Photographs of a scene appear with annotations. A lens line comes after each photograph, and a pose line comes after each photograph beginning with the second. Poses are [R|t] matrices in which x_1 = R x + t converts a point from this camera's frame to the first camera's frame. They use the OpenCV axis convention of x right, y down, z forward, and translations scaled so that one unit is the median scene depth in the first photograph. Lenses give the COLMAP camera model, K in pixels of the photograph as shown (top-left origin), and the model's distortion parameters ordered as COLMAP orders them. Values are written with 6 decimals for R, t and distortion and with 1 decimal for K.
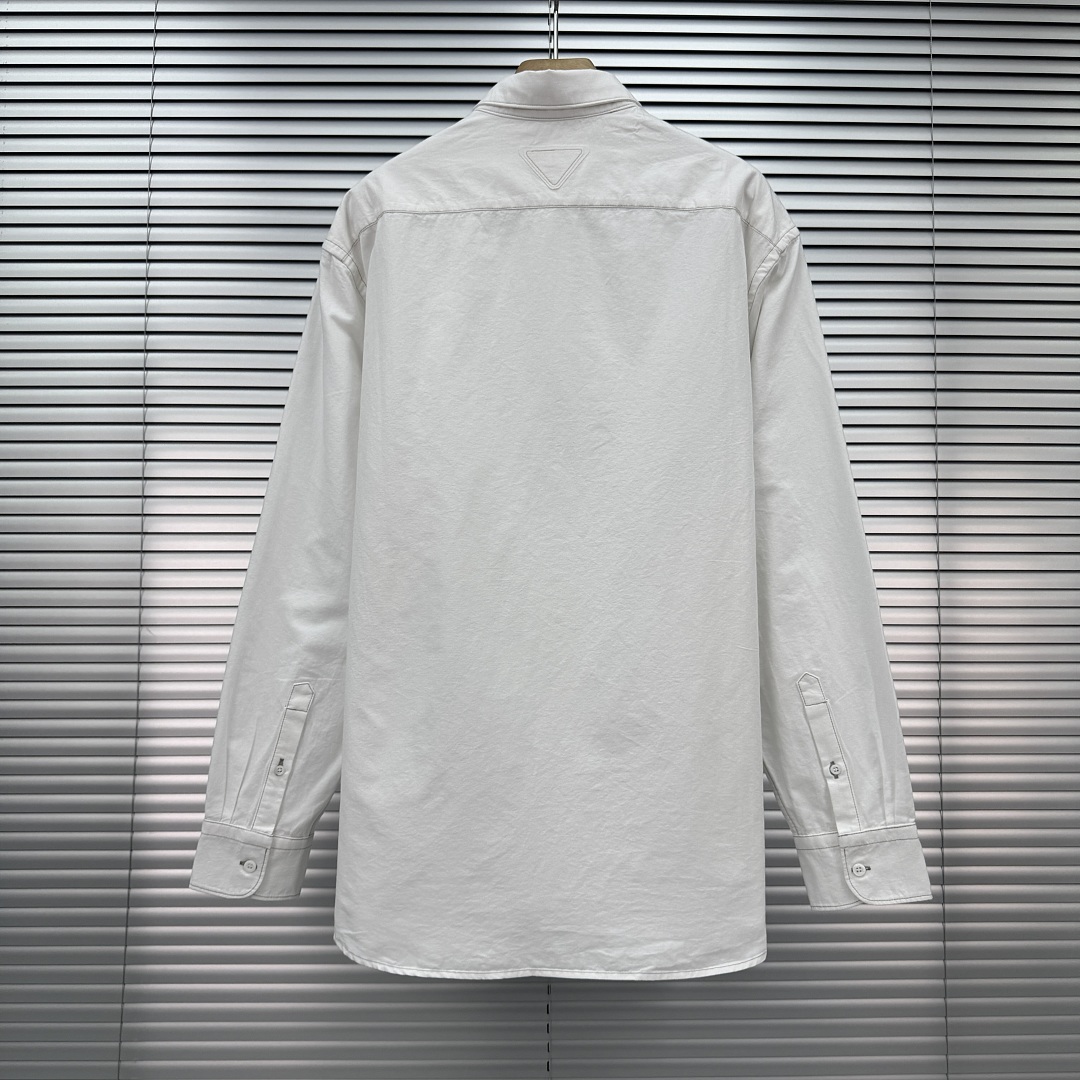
lens RADIAL K [[1009.7, 0, 534.5], [0, 1009.7, 538.5], [0, 0, 1]] dist [0.018874, 0.000000]
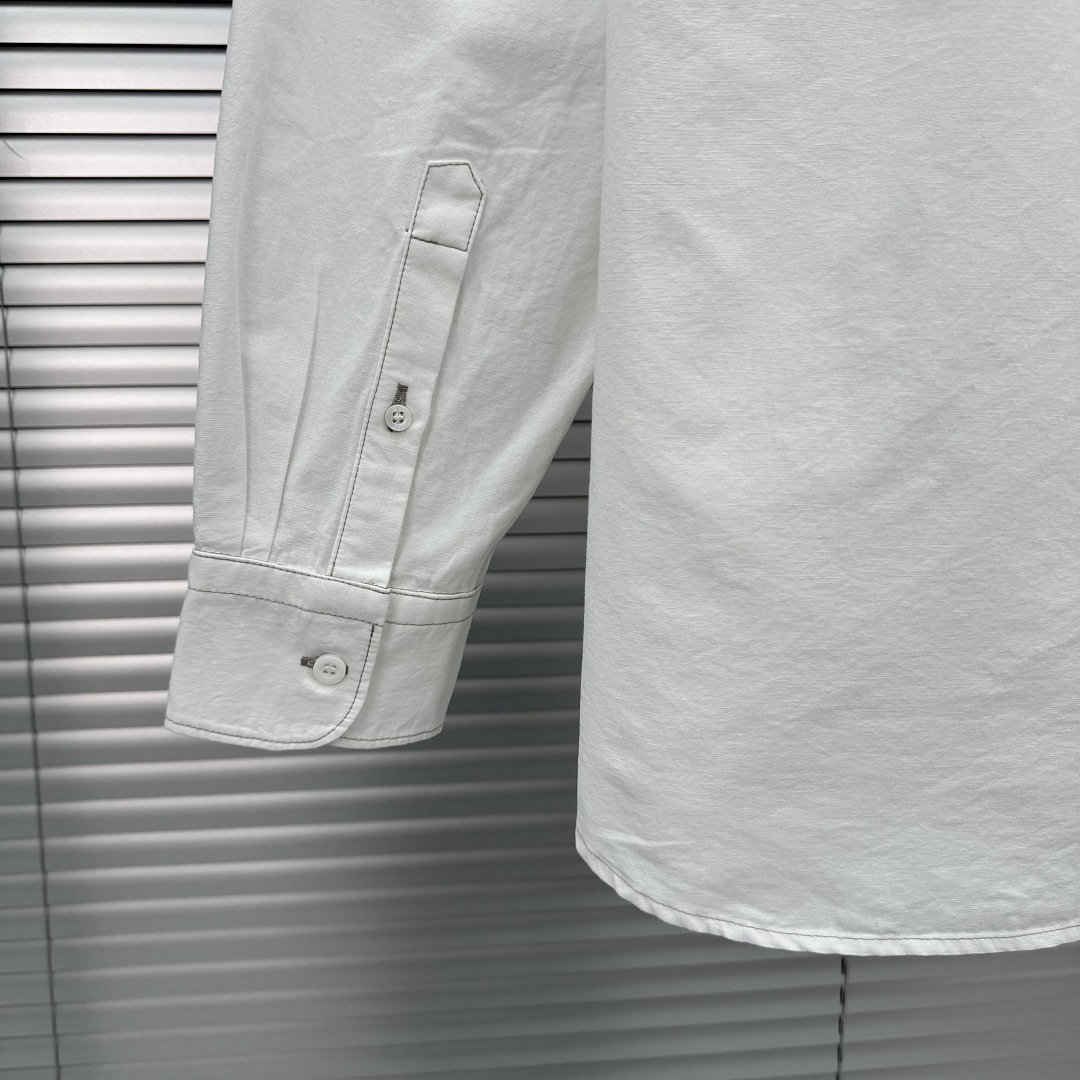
lens RADIAL K [[1009.7, 0, 544.5], [0, 1009.7, 537.8], [0, 0, 1]] dist [0.018874, 0.000000]
pose [[0.996025, -0.016717, 0.087496, -0.241910], [-0.006812, 0.965064, 0.261926, 0.184018], [-0.088818, -0.261481, 0.961113, 0.668684]]
